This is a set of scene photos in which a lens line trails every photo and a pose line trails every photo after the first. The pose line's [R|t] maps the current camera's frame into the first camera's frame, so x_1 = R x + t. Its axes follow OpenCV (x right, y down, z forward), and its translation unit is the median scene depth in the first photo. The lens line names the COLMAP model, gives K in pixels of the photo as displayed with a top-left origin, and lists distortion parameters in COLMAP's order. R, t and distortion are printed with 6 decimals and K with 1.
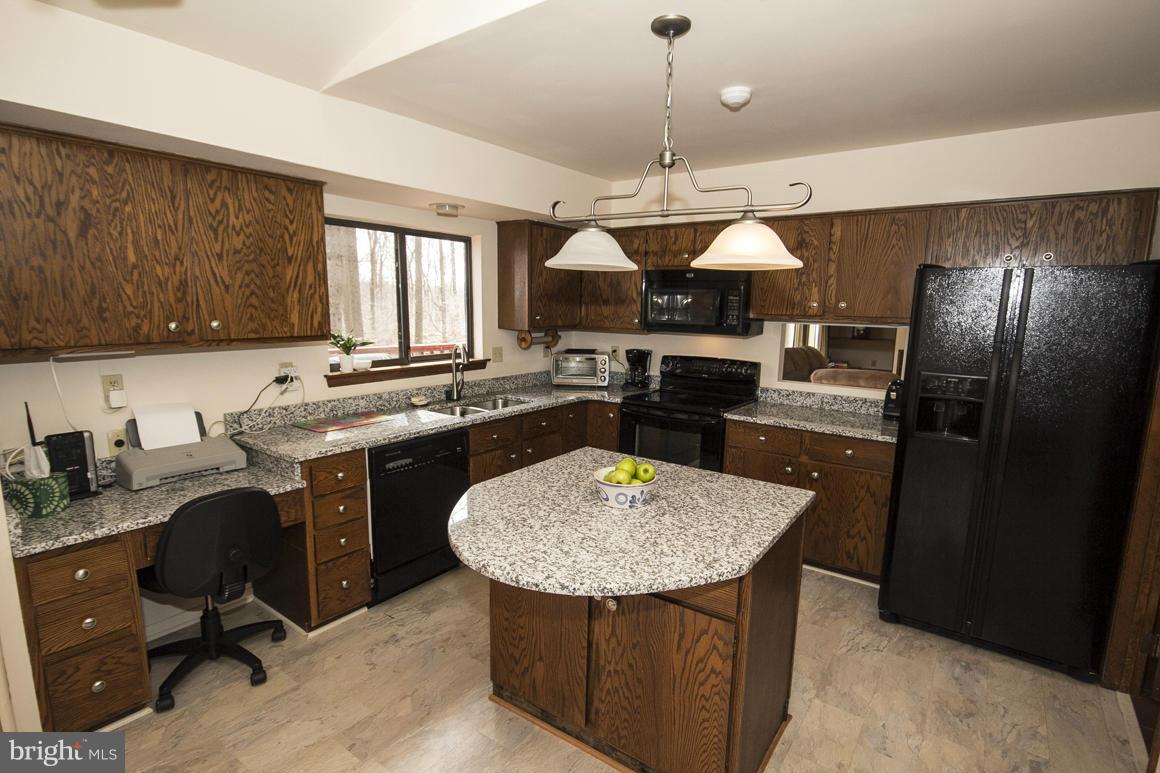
lens RADIAL K [[570.1, 0, 572.5], [0, 570.1, 398.8], [0, 0, 1]] dist [-0.002361, -0.004447]
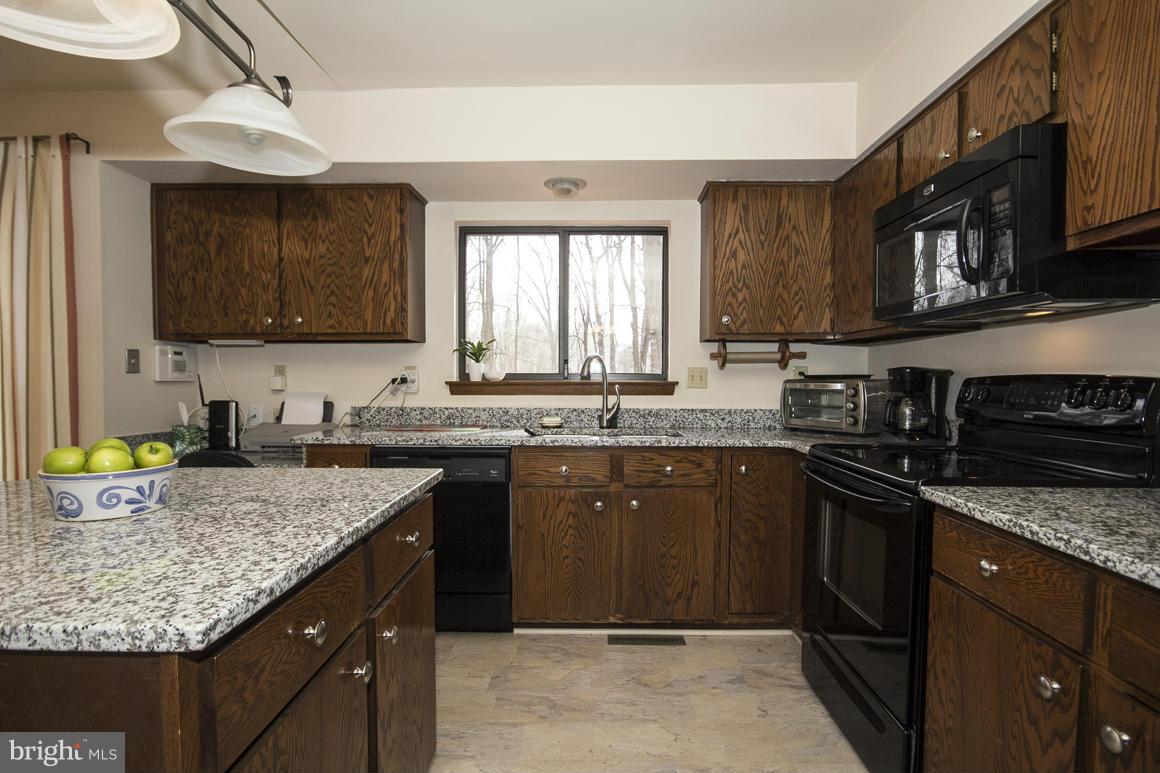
lens RADIAL K [[570.1, 0, 579.7], [0, 570.1, 397.6], [0, 0, 1]] dist [-0.002361, -0.004447]
pose [[0.576237, 0.016299, -0.817120, 0.669056], [-0.132063, 0.988519, -0.073414, 0.036864], [0.806542, 0.150215, 0.571774, 0.836713]]
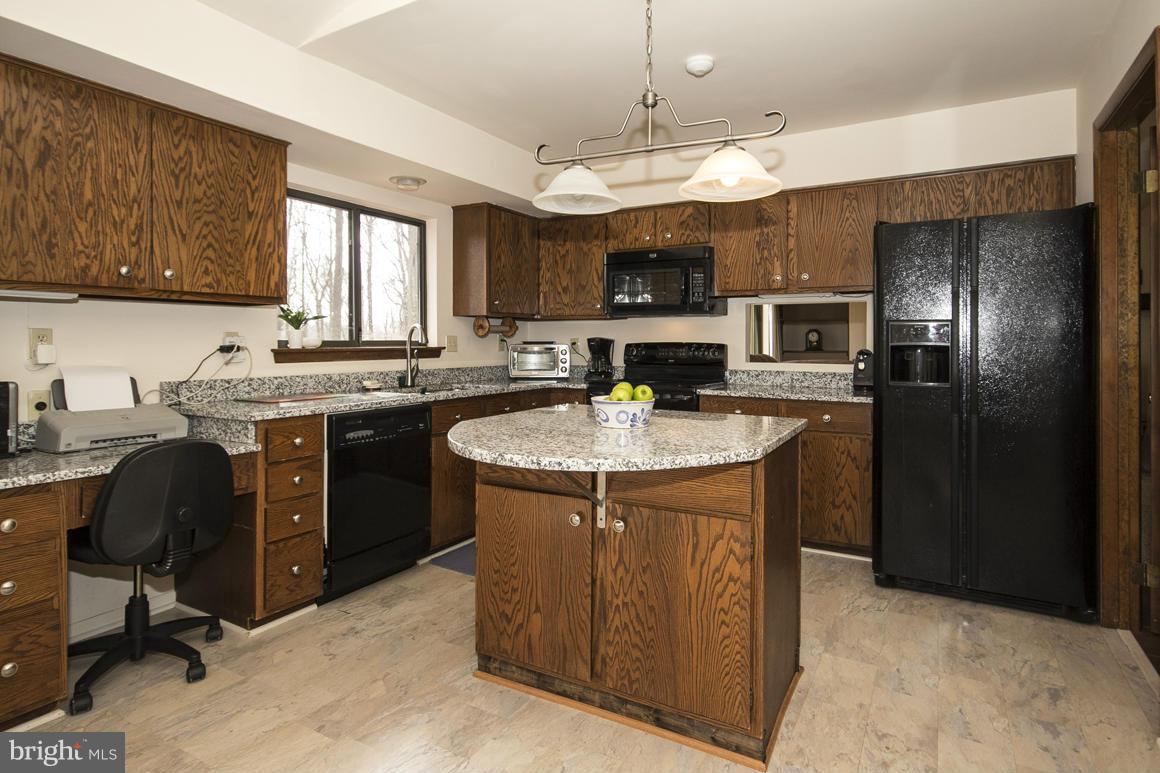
lens RADIAL K [[631.2, 0, 569.1], [0, 631.2, 343.0], [0, 0, 1]] dist [-0.005108, 0.002207]
pose [[0.994245, -0.012908, 0.106347, -0.091068], [0.030344, 0.985992, -0.164010, 0.172321], [-0.102741, 0.166293, 0.980709, -0.056781]]
